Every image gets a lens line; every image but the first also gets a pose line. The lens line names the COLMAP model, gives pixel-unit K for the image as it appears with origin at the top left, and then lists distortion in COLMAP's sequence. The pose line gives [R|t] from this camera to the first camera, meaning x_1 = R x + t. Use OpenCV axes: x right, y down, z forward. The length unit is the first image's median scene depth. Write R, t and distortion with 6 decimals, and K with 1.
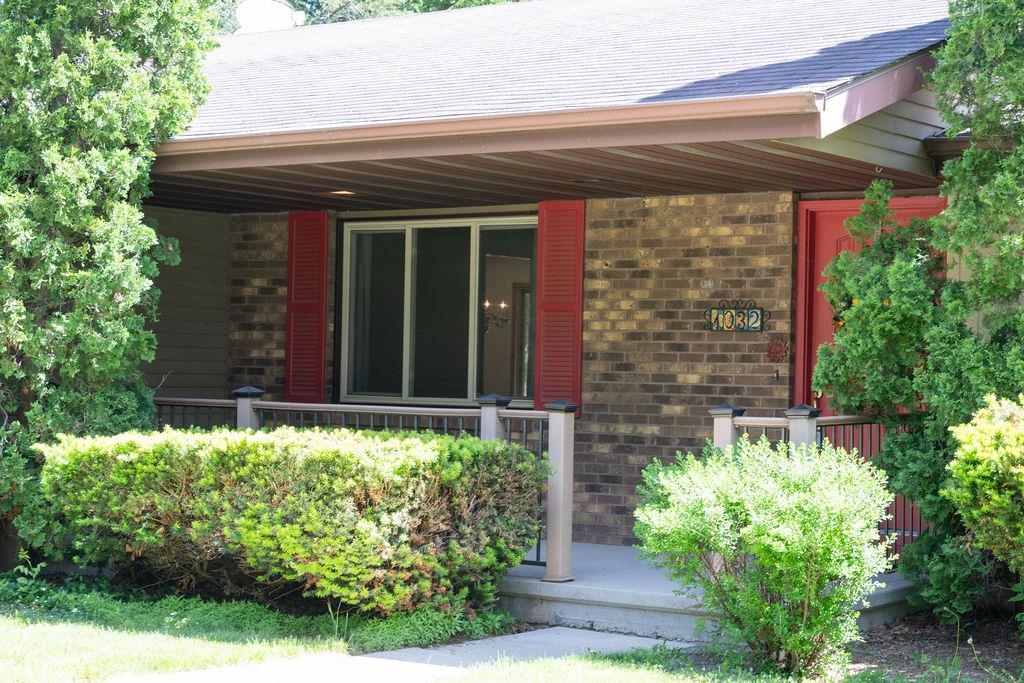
lens RADIAL K [[2052.3, 0, 512.3], [0, 2052.3, 341.6], [0, 0, 1]] dist [0.044525, 0.000000]
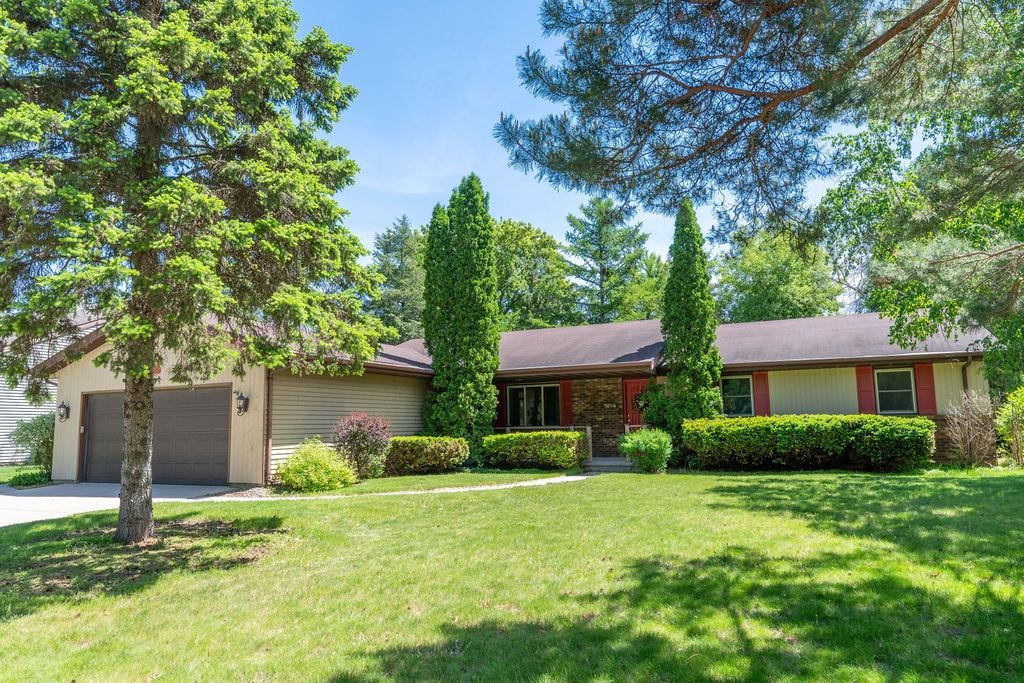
lens RADIAL K [[710.6, 0, 510.8], [0, 710.6, 337.6], [0, 0, 1]] dist [-0.005572, -0.003384]
pose [[0.981586, -0.014657, 0.190455, -0.407237], [0.035110, 0.993909, -0.104462, -0.003787], [-0.187764, 0.109225, 0.976122, -0.523316]]
